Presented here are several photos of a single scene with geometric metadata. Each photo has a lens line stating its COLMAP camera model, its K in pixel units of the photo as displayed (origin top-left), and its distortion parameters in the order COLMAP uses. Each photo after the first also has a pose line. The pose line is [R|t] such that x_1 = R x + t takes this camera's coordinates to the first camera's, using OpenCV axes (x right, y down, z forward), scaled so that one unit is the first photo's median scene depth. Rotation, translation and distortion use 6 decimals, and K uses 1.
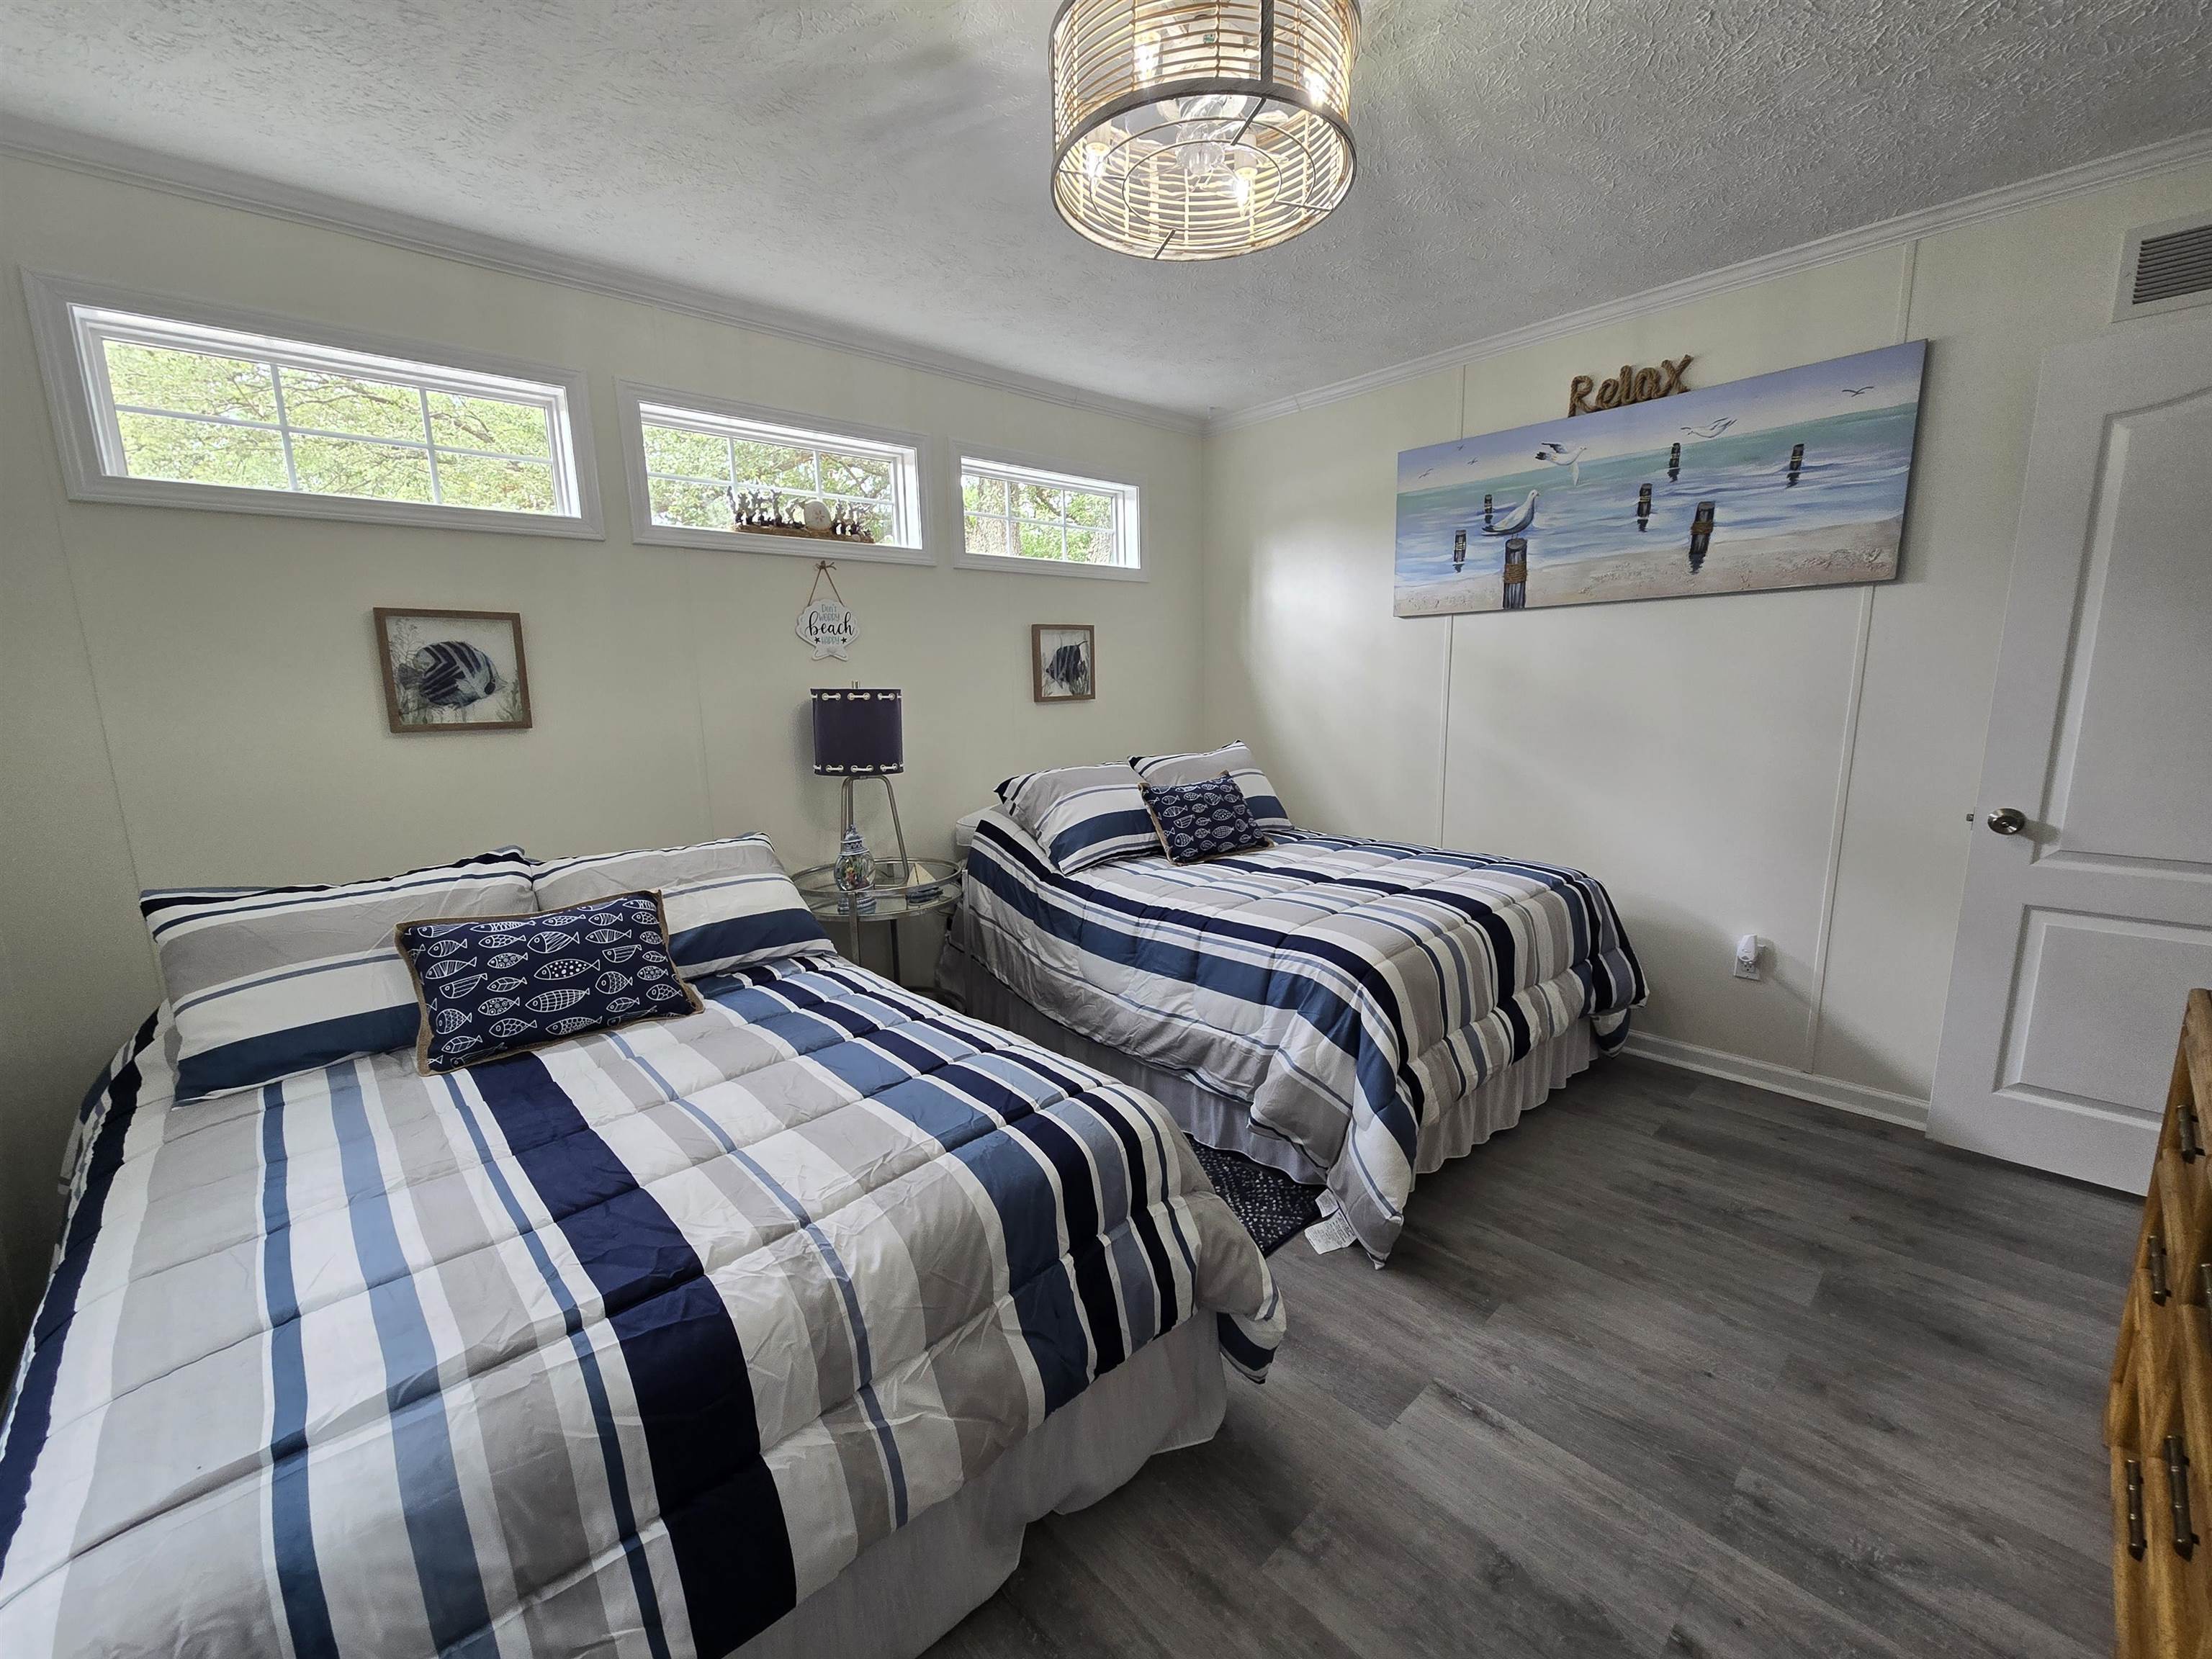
lens RADIAL K [[908.8, 0, 1108.8], [0, 908.8, 843.6], [0, 0, 1]] dist [-0.000130, 0.000854]
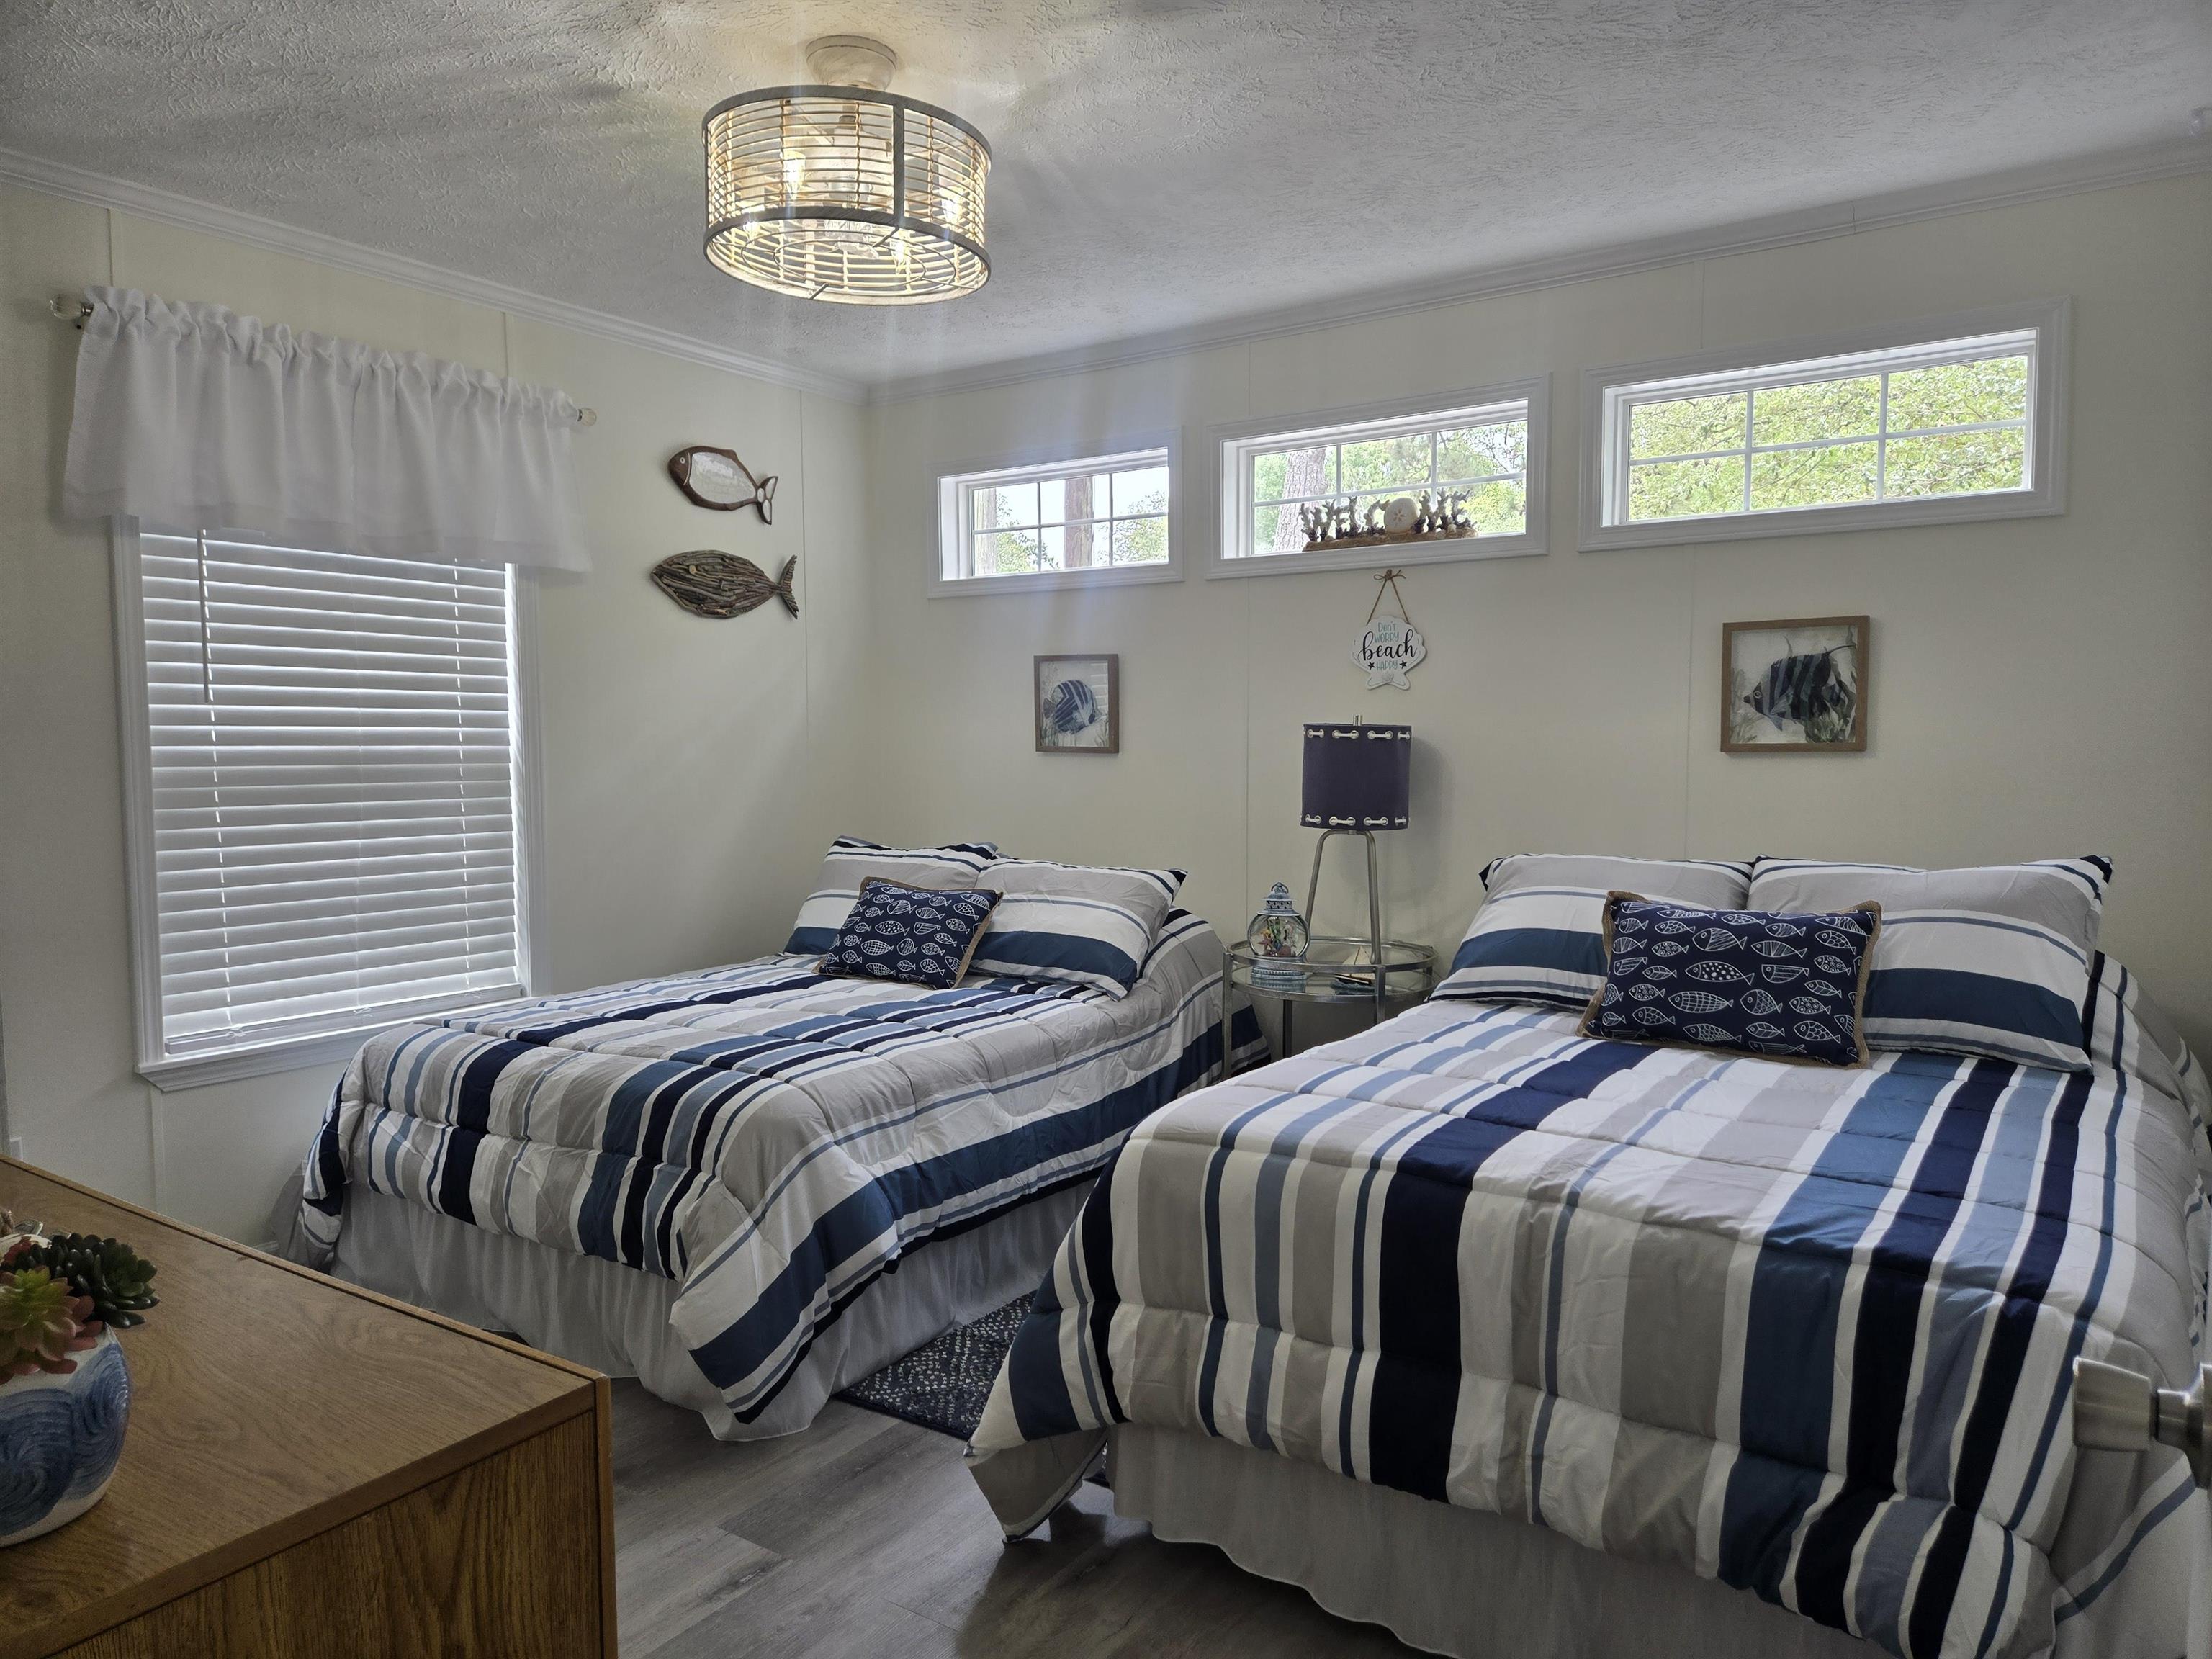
lens RADIAL K [[1451.7, 0, 1111.9], [0, 1451.7, 861.3], [0, 0, 1]] dist [0.048166, -0.059556]
pose [[0.220326, 0.103544, -0.969915, 0.931993], [-0.179441, 0.981682, 0.064038, -0.092388], [0.958779, 0.159933, 0.234870, 0.495880]]
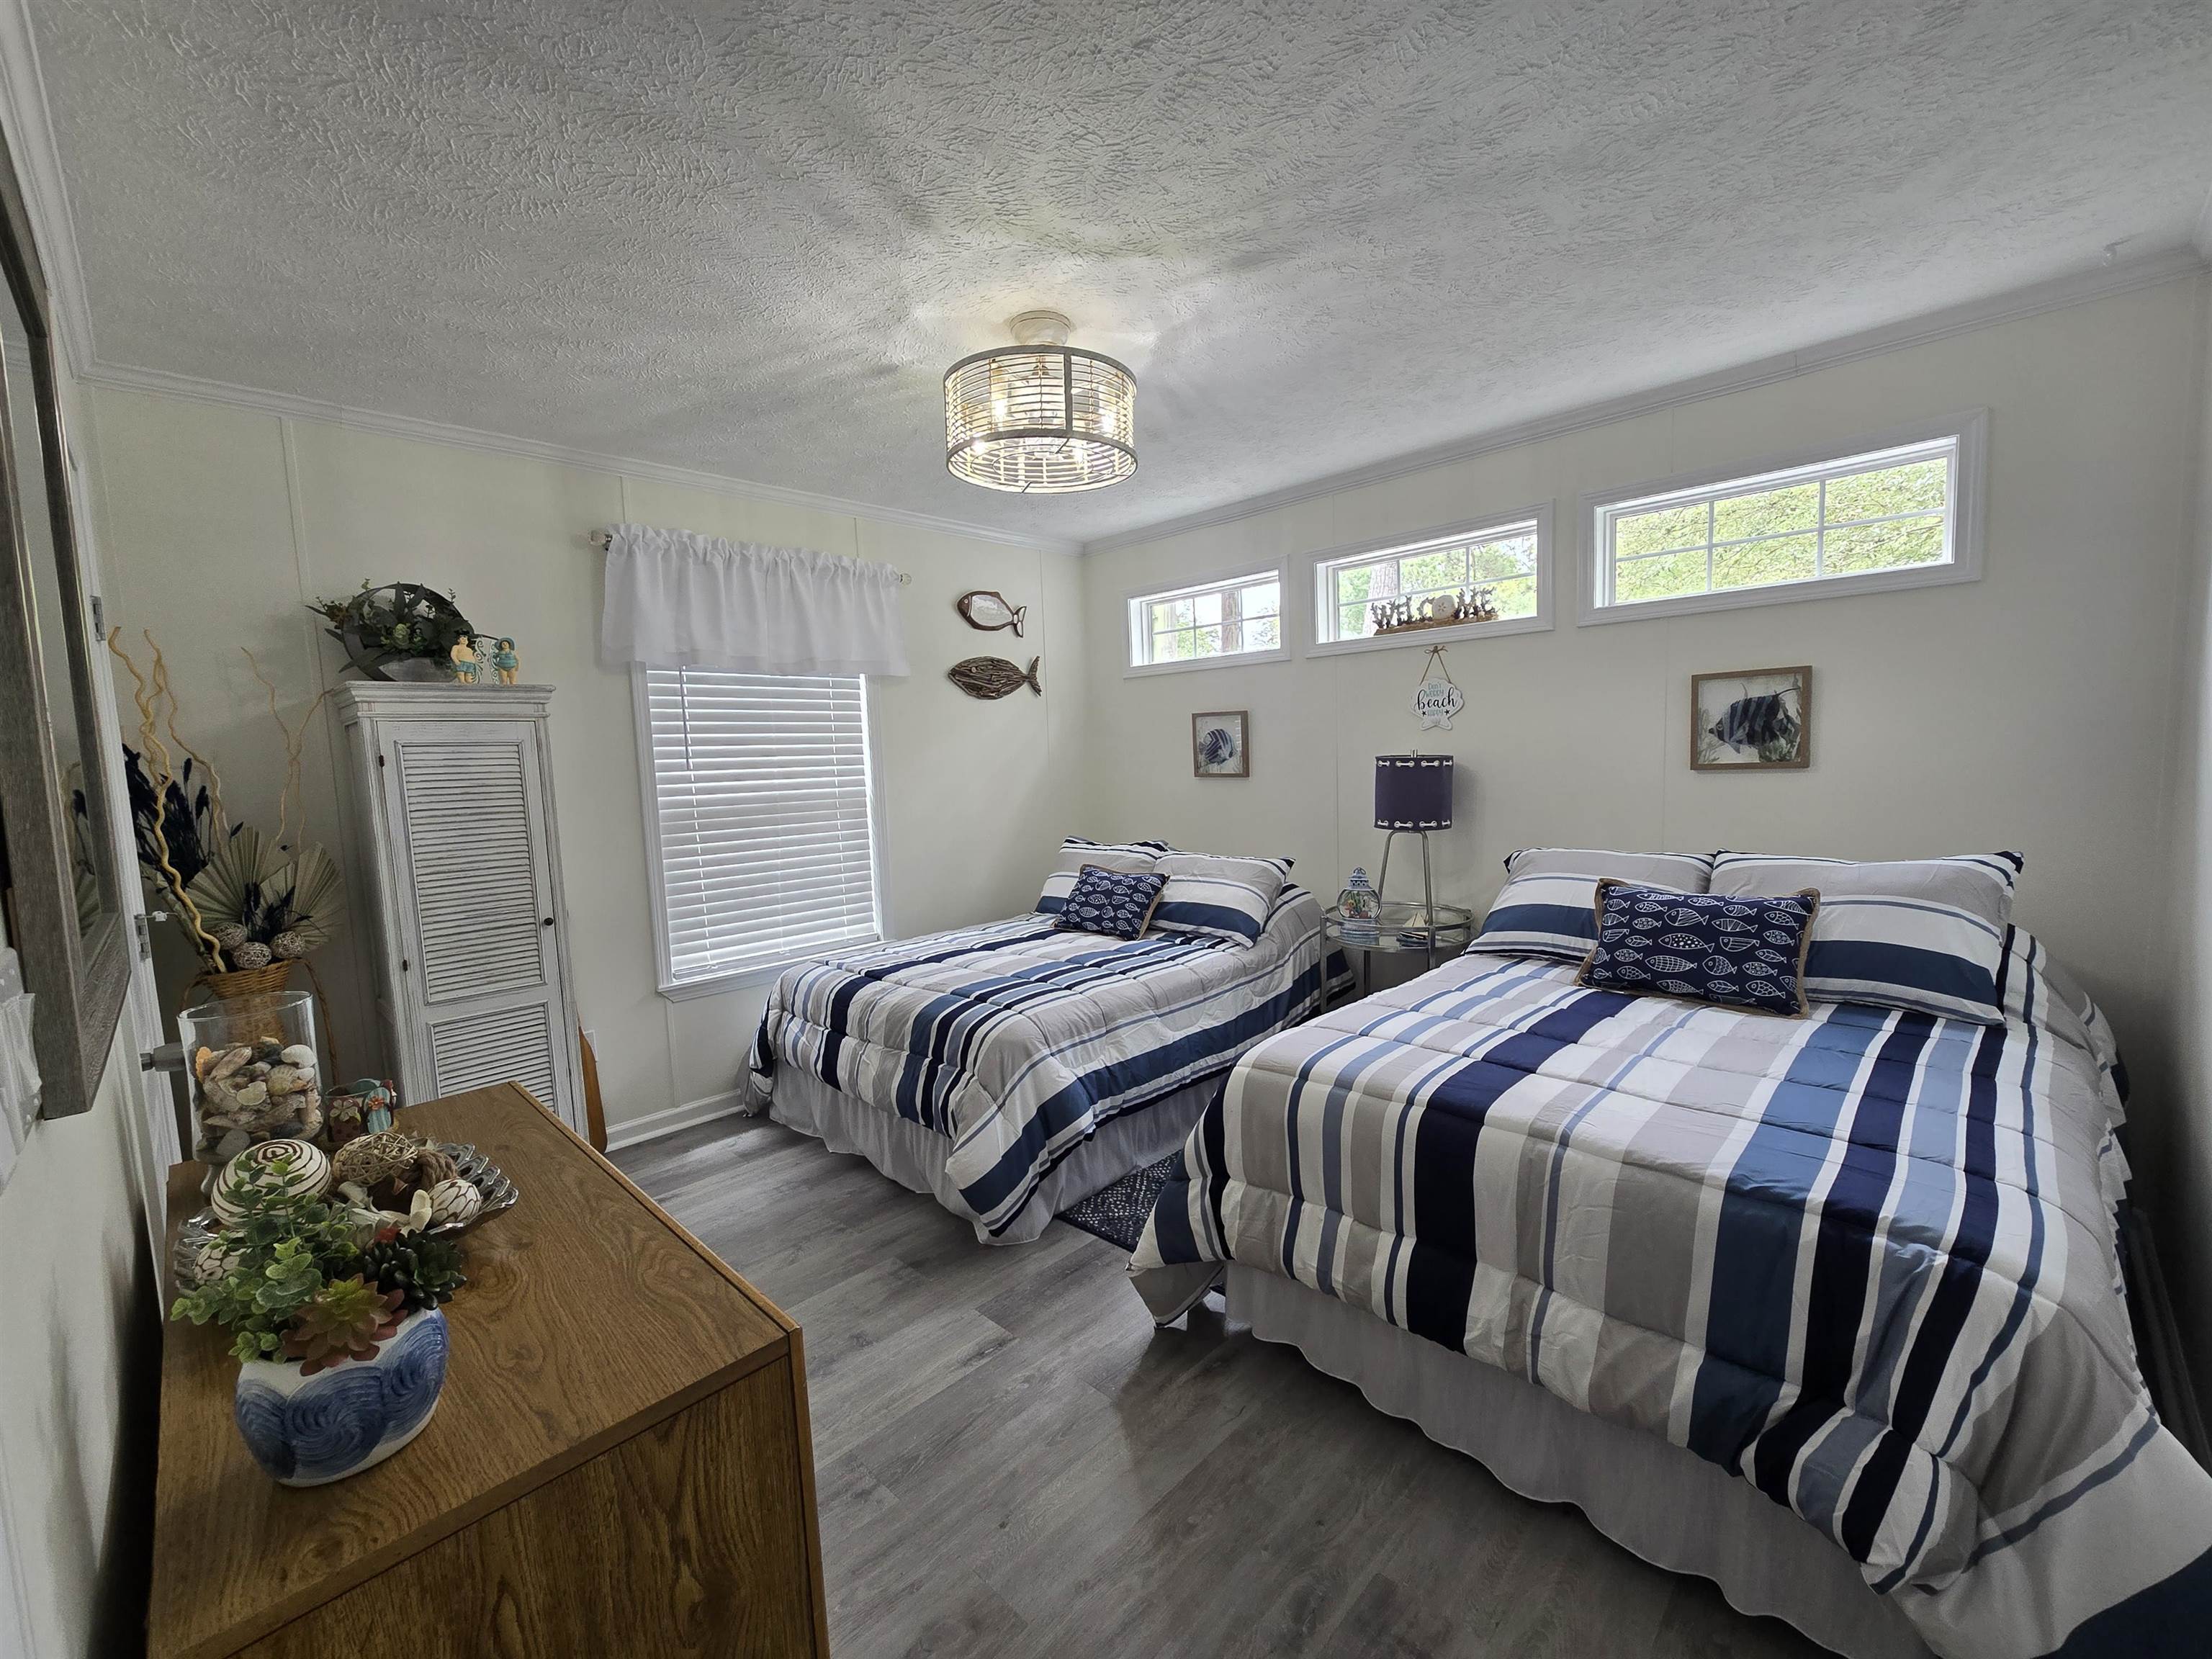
lens RADIAL K [[908.8, 0, 1108.8], [0, 908.8, 843.6], [0, 0, 1]] dist [-0.000130, 0.000854]
pose [[0.048777, 0.123813, -0.991106, 0.863309], [-0.144386, 0.982738, 0.115662, -0.134937], [0.988318, 0.137460, 0.065812, 0.541648]]
